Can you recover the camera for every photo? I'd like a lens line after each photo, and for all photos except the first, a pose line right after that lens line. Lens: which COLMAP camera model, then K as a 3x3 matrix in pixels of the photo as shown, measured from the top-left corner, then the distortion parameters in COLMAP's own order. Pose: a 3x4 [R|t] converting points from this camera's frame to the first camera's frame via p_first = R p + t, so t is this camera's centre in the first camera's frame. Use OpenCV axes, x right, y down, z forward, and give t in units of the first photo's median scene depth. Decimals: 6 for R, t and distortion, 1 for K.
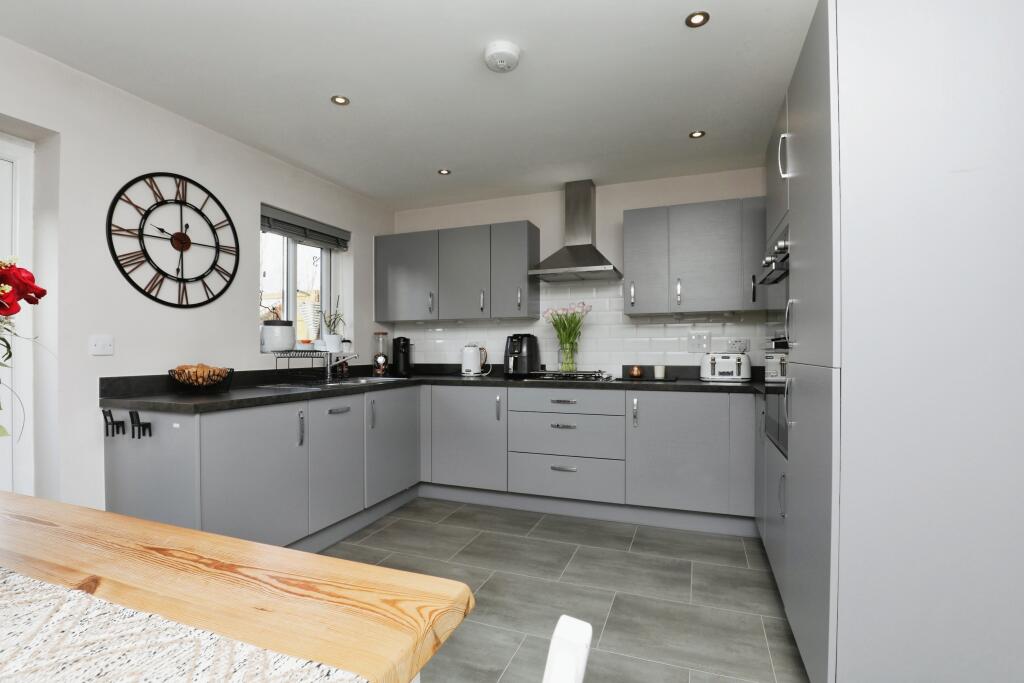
lens RADIAL K [[476.5, 0, 515.1], [0, 476.5, 334.5], [0, 0, 1]] dist [-0.035304, 0.000818]
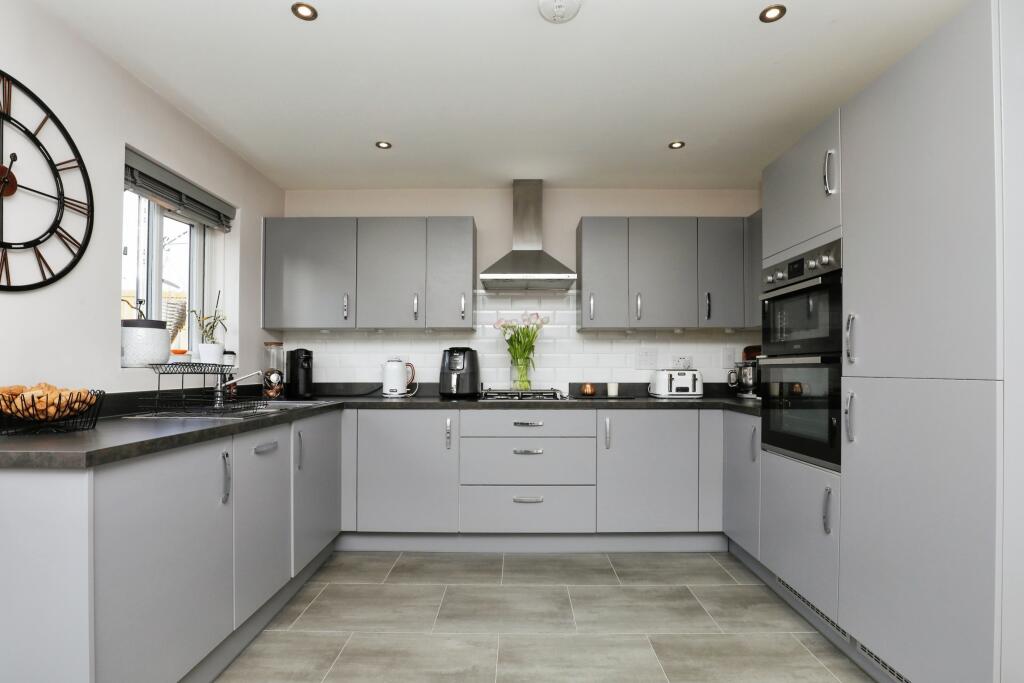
lens RADIAL K [[486.4, 0, 511.6], [0, 486.4, 353.0], [0, 0, 1]] dist [-0.032101, 0.001034]
pose [[0.935908, 0.014923, 0.351927, -0.249829], [-0.014571, 0.999887, -0.003649, 0.013034], [-0.351942, -0.001713, 0.936020, 0.166919]]
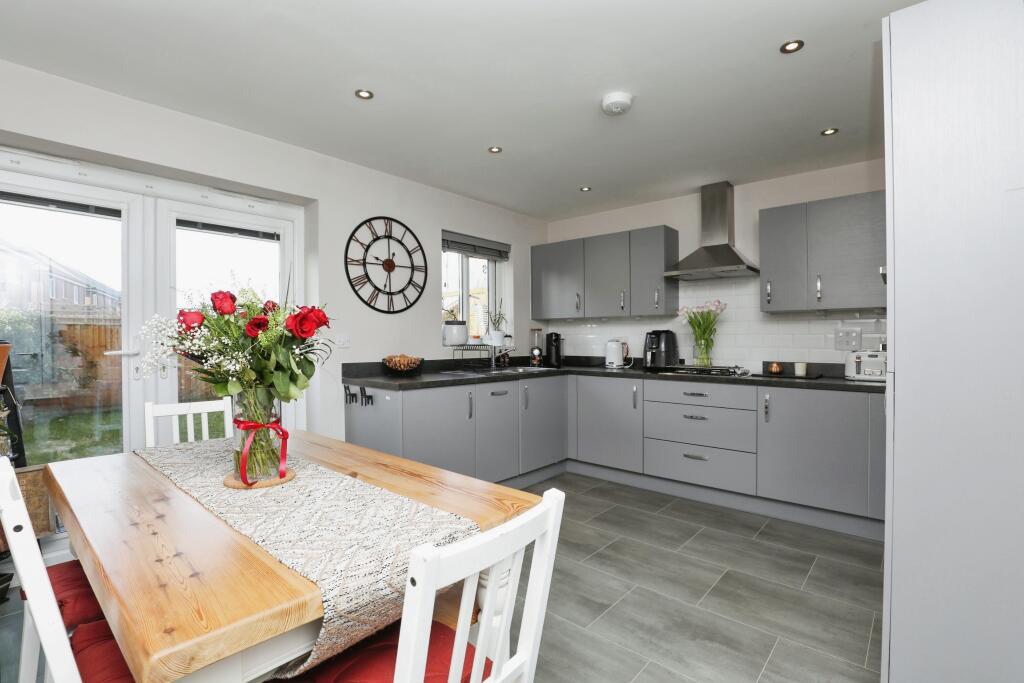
lens RADIAL K [[470.5, 0, 509.6], [0, 470.5, 328.5], [0, 0, 1]] dist [-0.033324, 0.000158]
pose [[0.934652, -0.002155, -0.355558, 0.086168], [0.005169, 0.999958, 0.007525, -0.017503], [0.355527, -0.008871, 0.934624, -0.133253]]
